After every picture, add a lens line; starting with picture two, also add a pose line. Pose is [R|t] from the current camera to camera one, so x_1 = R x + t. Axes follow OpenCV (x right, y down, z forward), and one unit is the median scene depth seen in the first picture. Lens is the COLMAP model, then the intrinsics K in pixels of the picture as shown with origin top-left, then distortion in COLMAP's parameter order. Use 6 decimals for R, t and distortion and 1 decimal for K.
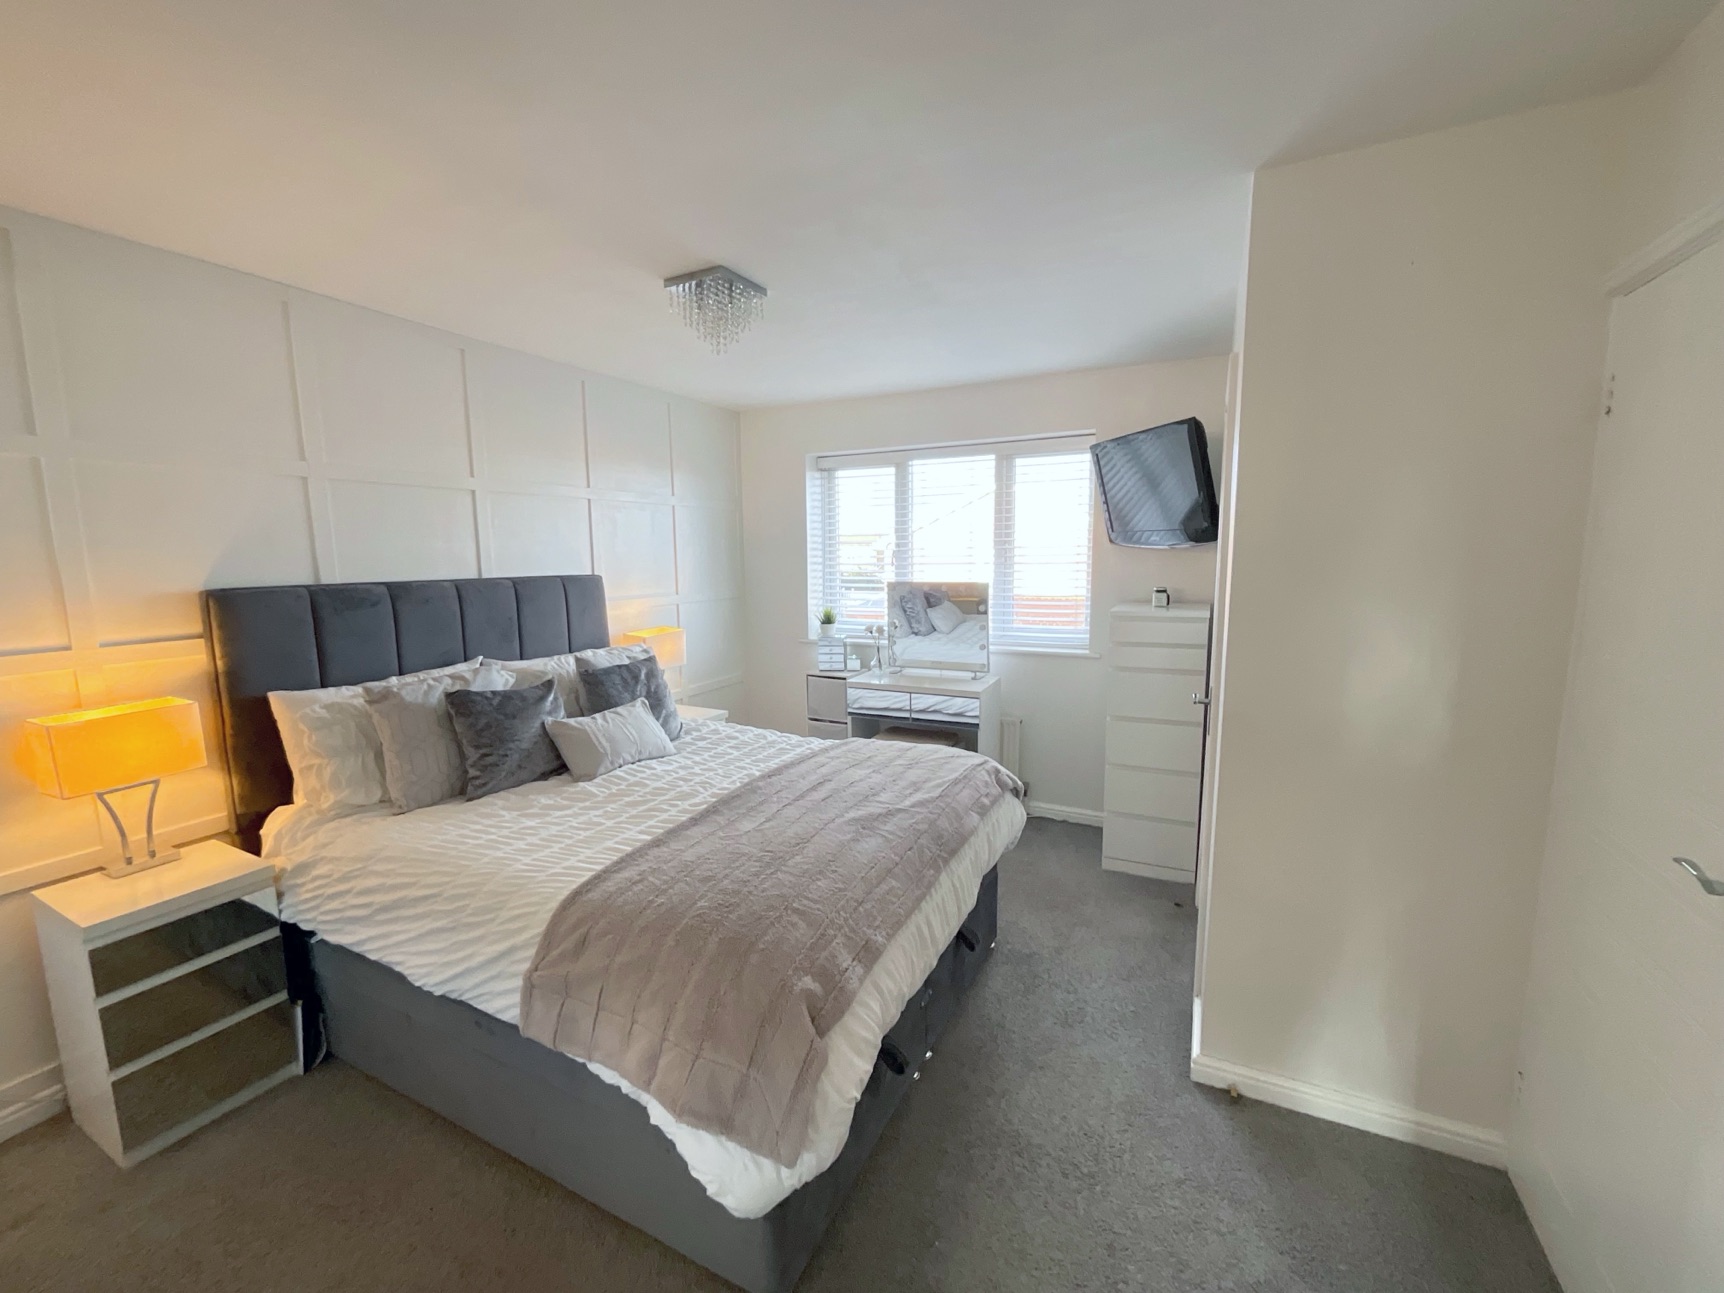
lens RADIAL K [[703.0, 0, 861.7], [0, 703.0, 643.6], [0, 0, 1]] dist [-0.001037, 0.000637]
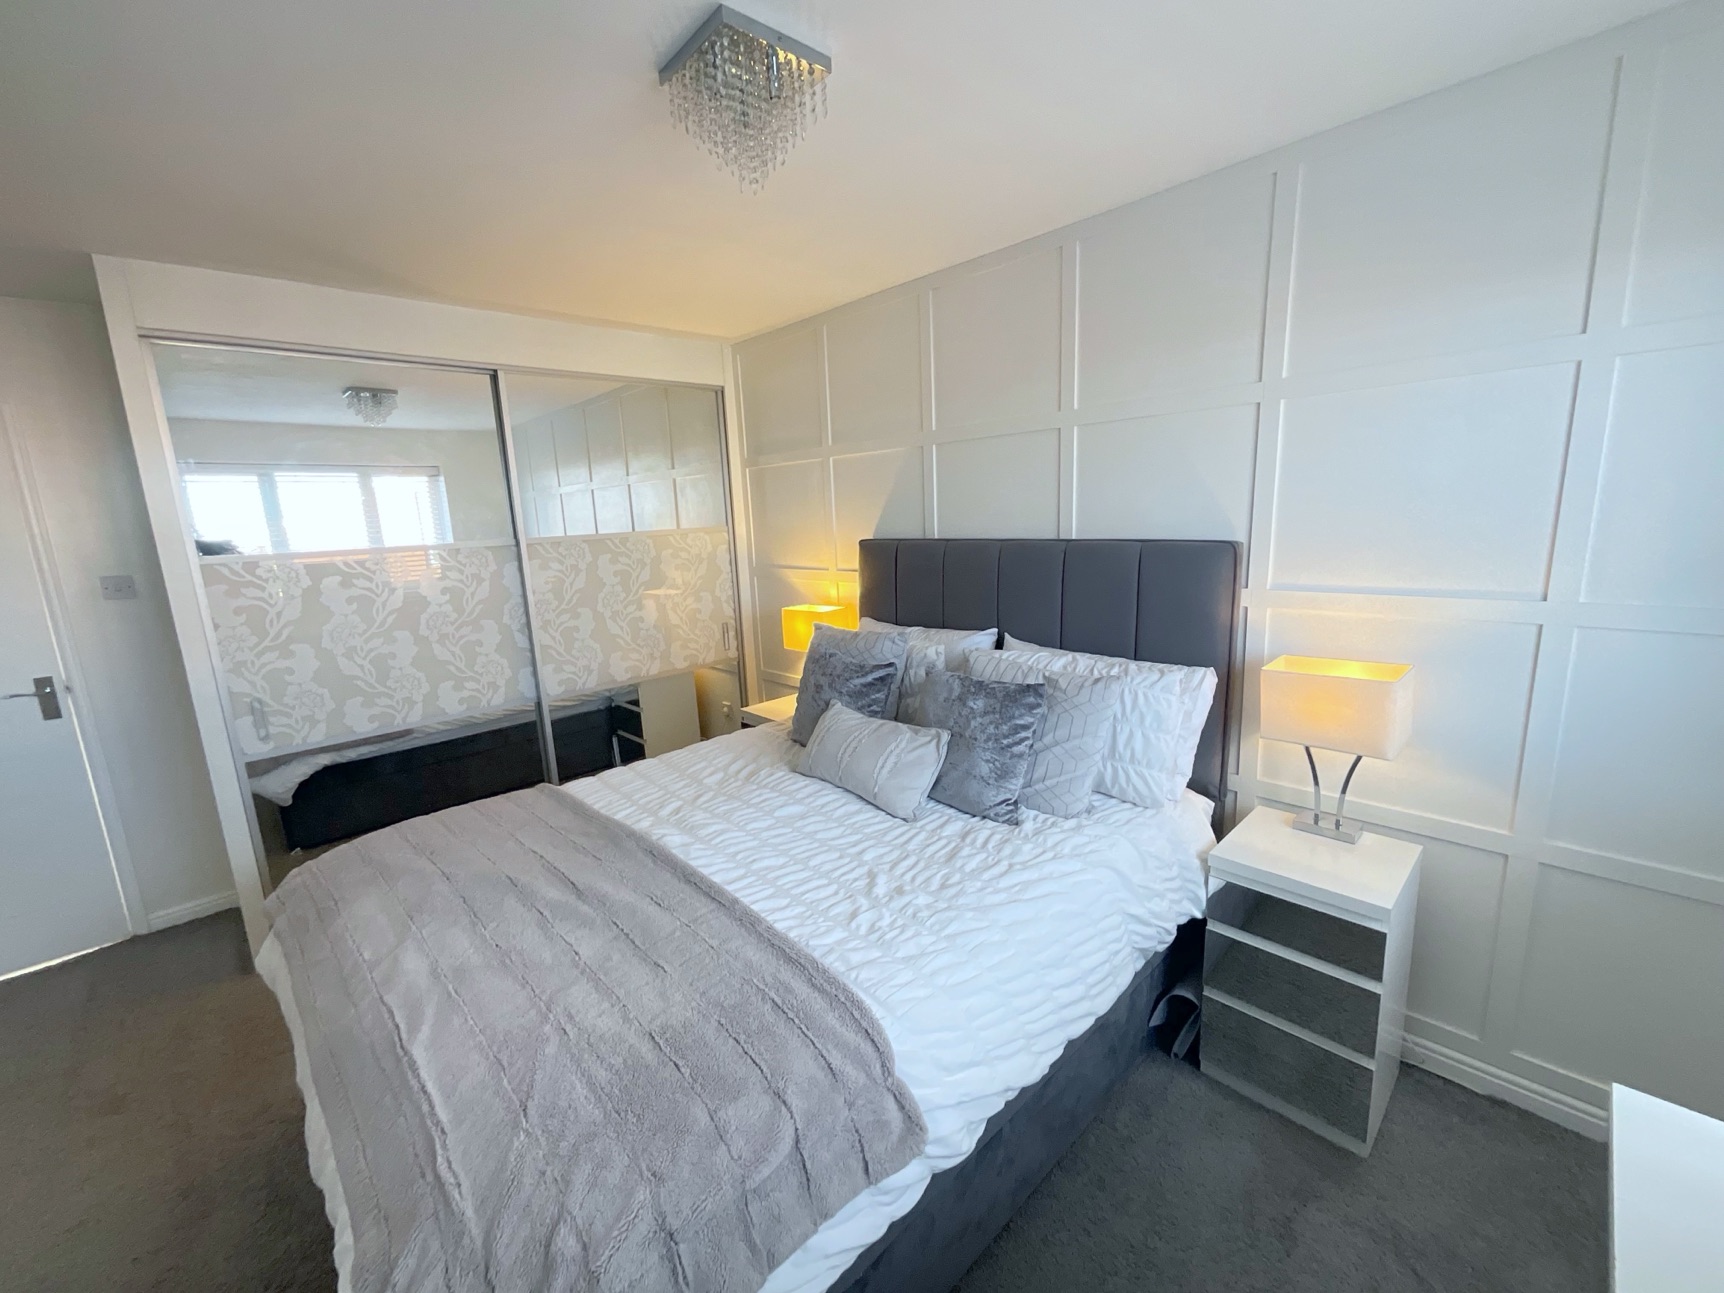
lens RADIAL K [[699.7, 0, 862.0], [0, 699.7, 646.5], [0, 0, 1]] dist [-0.001405, 0.001056]
pose [[-0.344310, 0.204899, -0.916224, 0.372819], [-0.073575, 0.967004, 0.243904, -0.186571], [0.935969, 0.151390, -0.317874, 1.296084]]
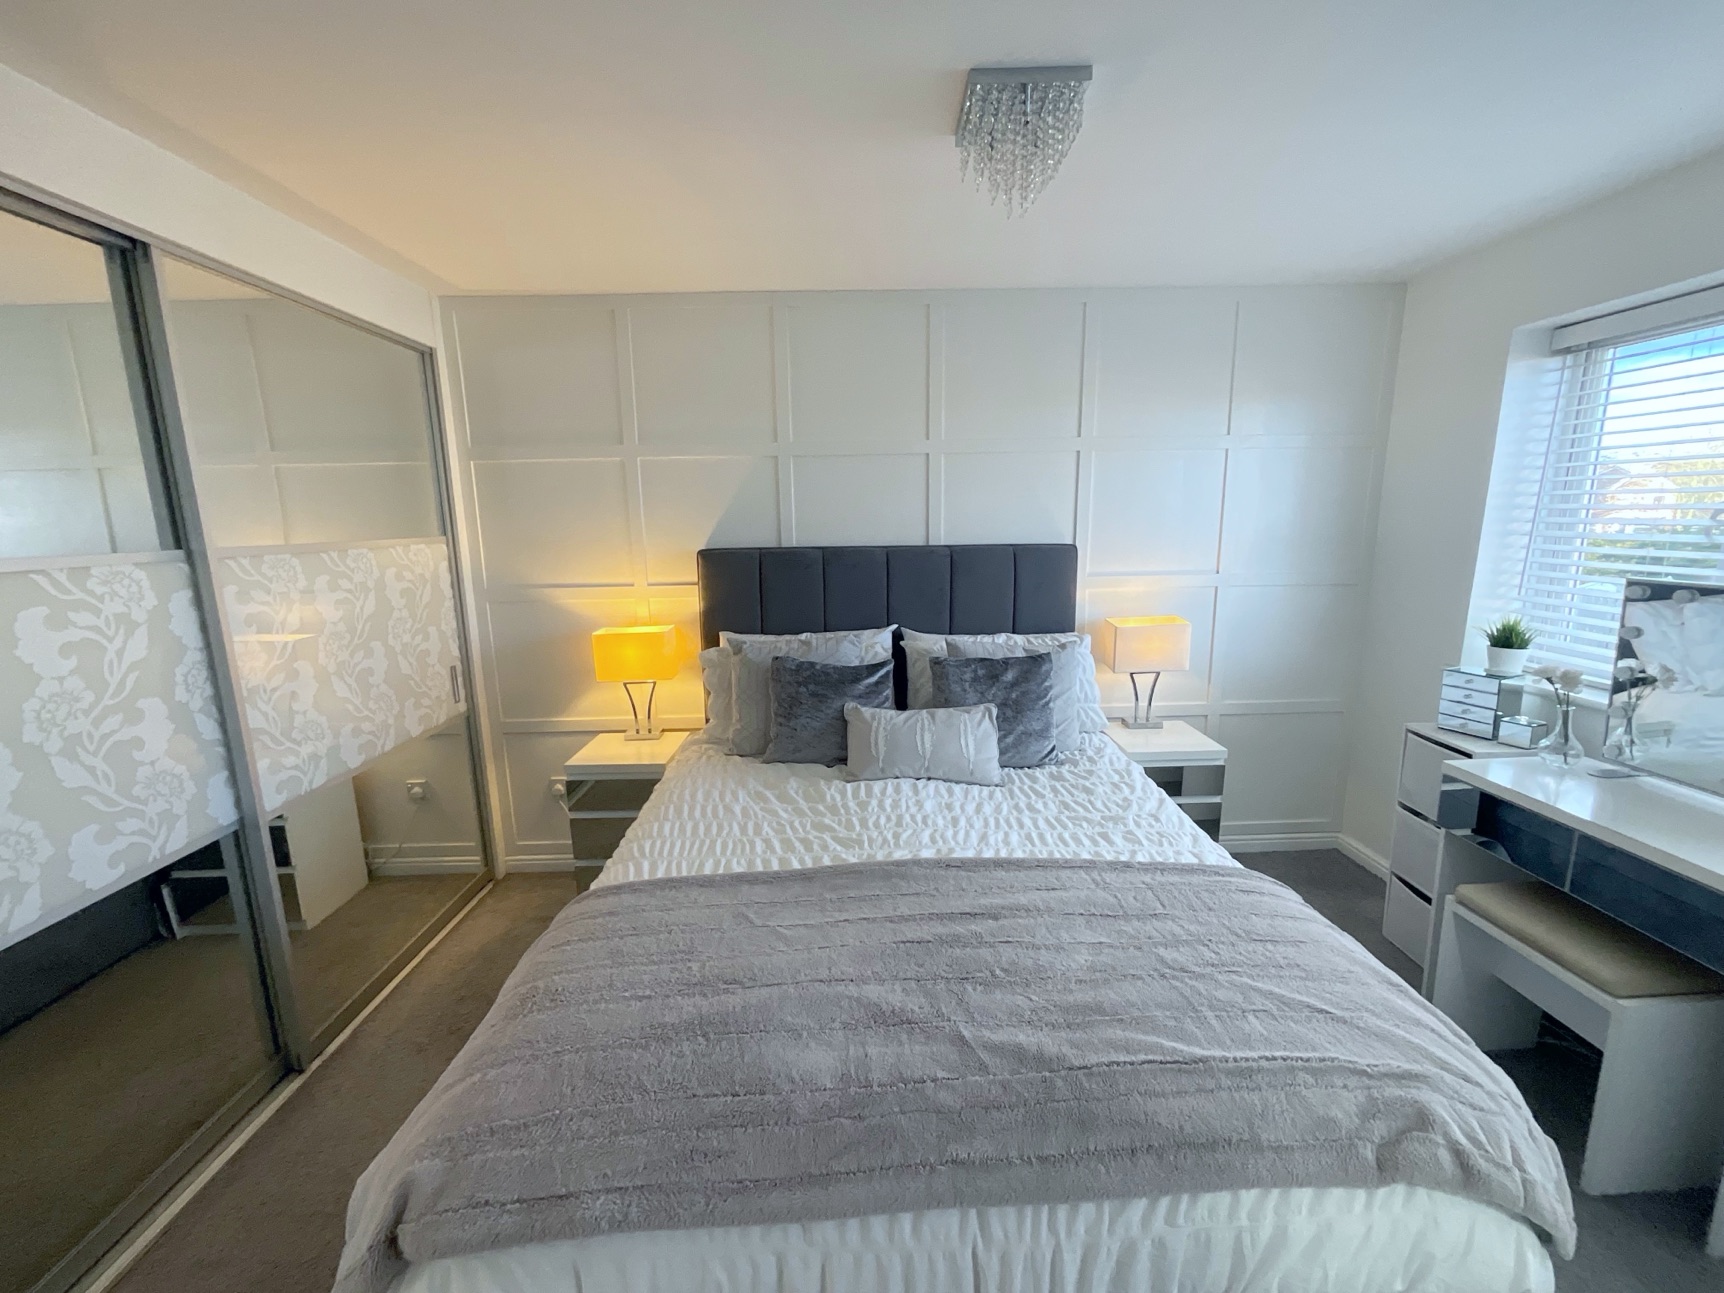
lens RADIAL K [[699.7, 0, 862.0], [0, 699.7, 646.5], [0, 0, 1]] dist [-0.001405, 0.001056]
pose [[0.461607, 0.165294, -0.871549, 0.347636], [-0.102469, 0.985845, 0.132699, -0.089670], [0.881147, 0.028052, 0.472010, 0.564437]]
